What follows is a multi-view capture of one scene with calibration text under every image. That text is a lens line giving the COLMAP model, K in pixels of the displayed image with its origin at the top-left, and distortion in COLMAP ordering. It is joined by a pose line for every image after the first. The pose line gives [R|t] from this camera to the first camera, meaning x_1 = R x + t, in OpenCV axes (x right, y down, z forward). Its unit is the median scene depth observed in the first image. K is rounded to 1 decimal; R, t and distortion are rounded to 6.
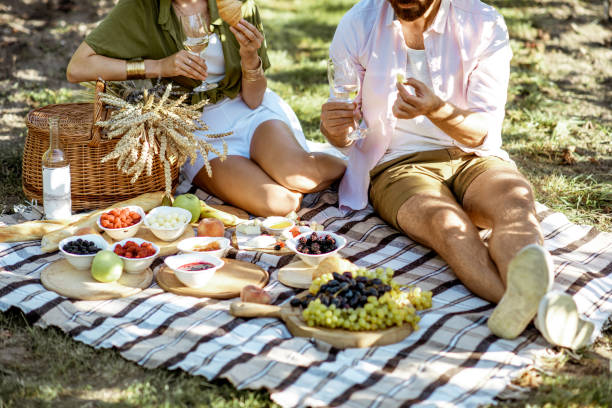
lens RADIAL K [[701.9, 0, 306.0], [0, 701.9, 204.0], [0, 0, 1]] dist [-0.005284, 0.003031]
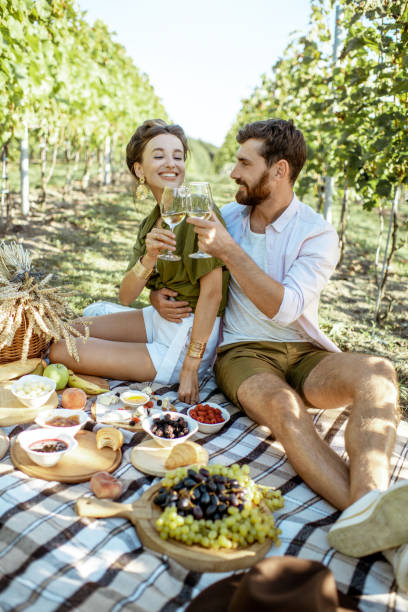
lens RADIAL K [[883.1, 0, 204.0], [0, 883.1, 306.0], [0, 0, 1]] dist [0.002472, 0.021703]
pose [[0.996110, 0.085782, 0.020181, 0.018601], [-0.082705, 0.989081, -0.121977, 0.028961], [-0.030424, 0.119833, 0.992328, -0.265515]]
